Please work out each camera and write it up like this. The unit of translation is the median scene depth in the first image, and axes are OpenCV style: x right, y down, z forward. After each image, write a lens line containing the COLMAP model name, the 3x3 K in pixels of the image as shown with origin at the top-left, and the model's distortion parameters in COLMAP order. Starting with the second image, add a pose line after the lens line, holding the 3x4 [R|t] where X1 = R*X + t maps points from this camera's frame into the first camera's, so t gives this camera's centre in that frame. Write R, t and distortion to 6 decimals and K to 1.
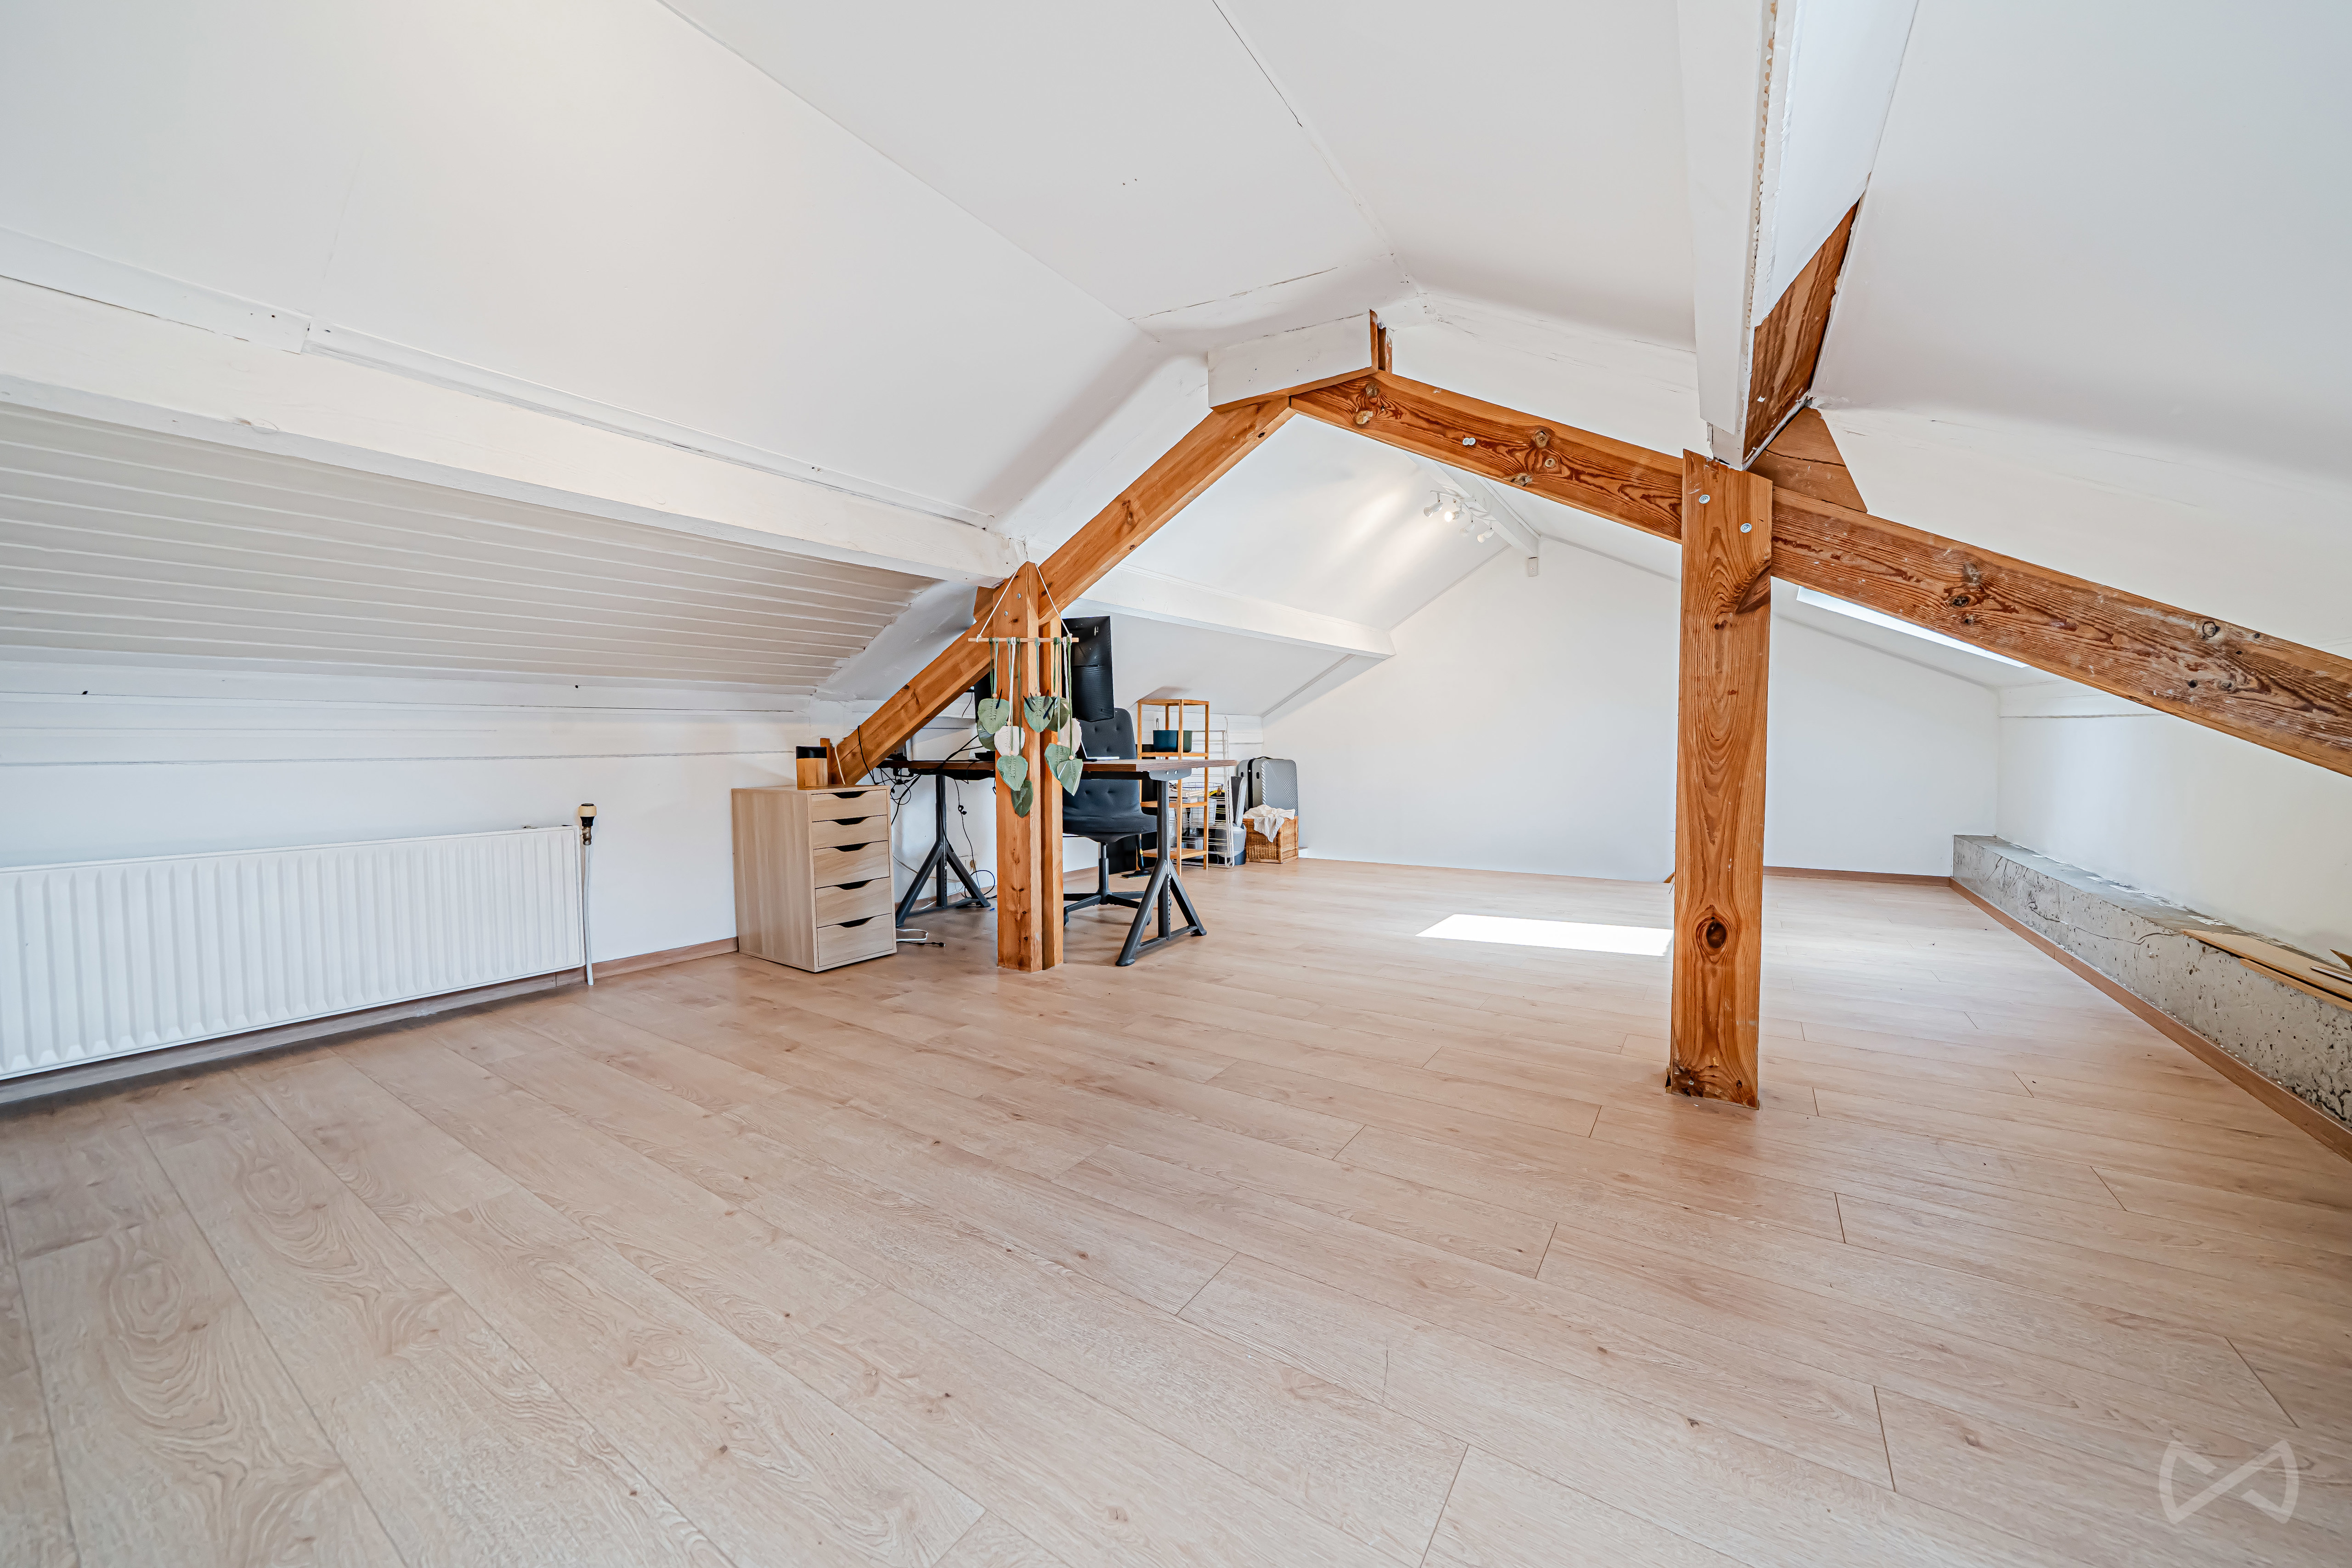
lens RADIAL K [[833.3, 0, 1176.0], [0, 833.3, 784.0], [0, 0, 1]] dist [0.000001, 0.000000]
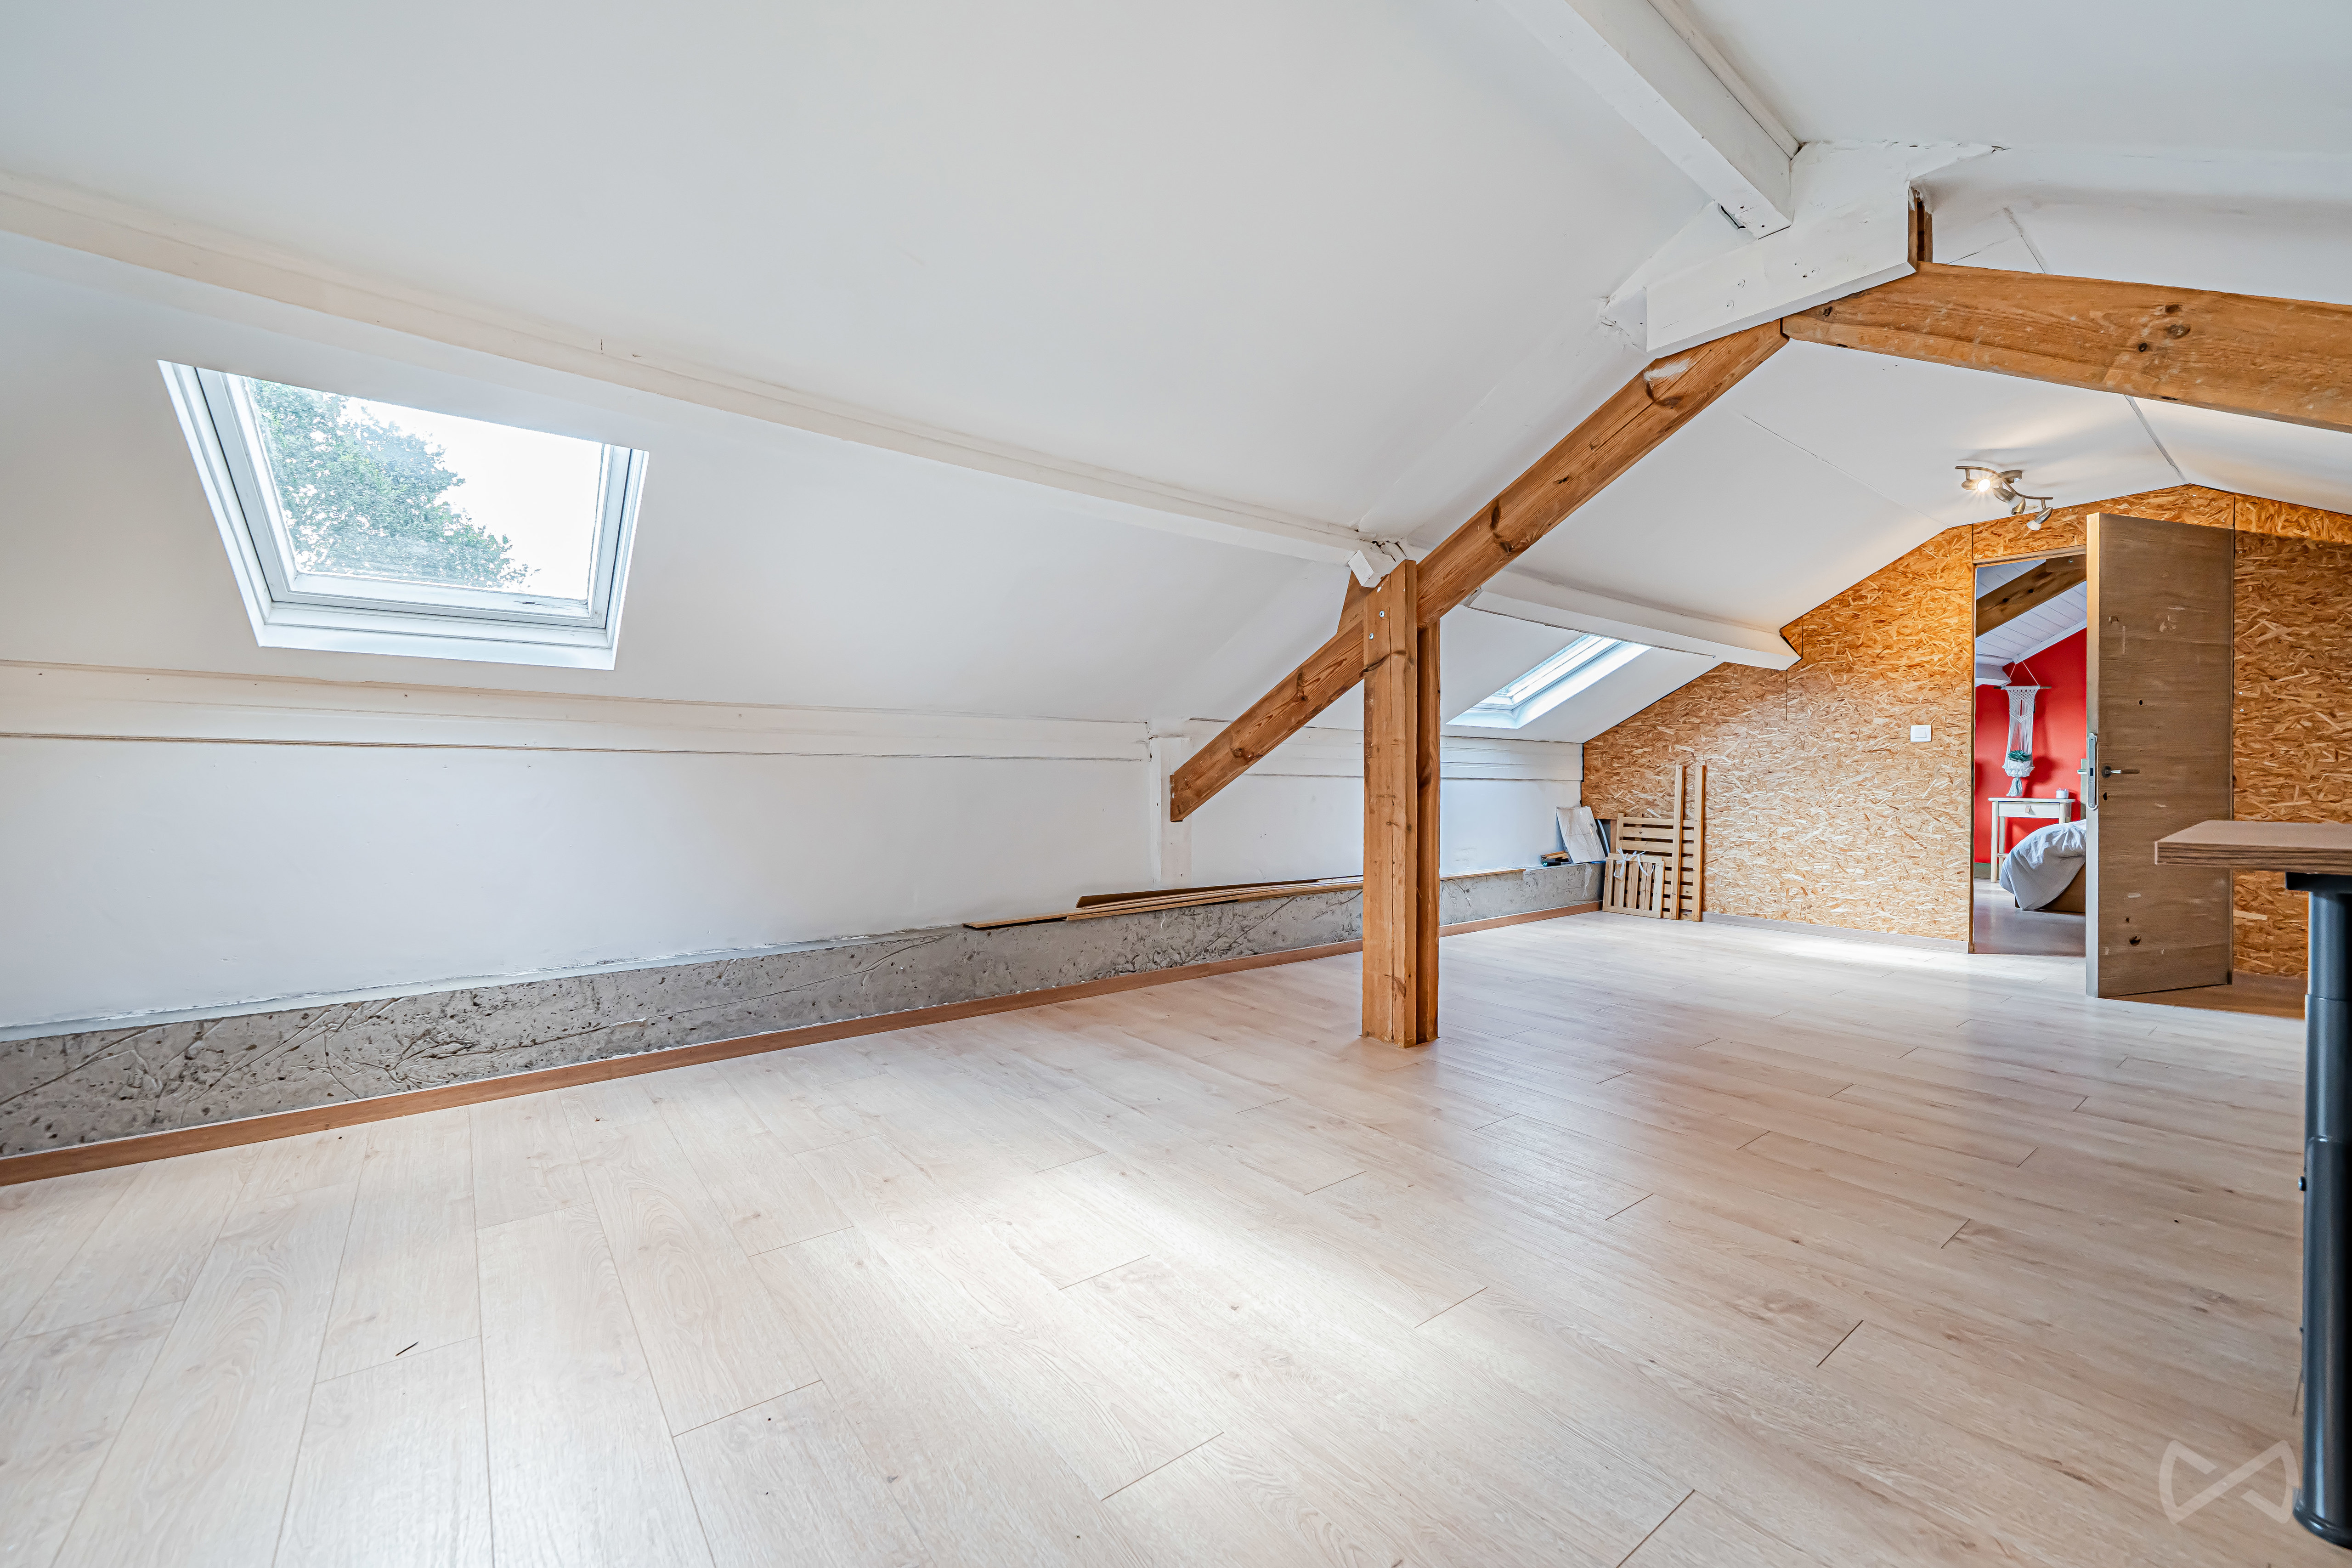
lens RADIAL K [[937.3, 0, 1176.0], [0, 937.3, 784.0], [0, 0, 1]] dist [-0.000381, -0.000108]
pose [[-0.946715, 0.001645, 0.322069, 0.403141], [0.018369, 0.998635, 0.048894, -0.097146], [-0.321549, 0.052204, -0.945453, 2.041146]]
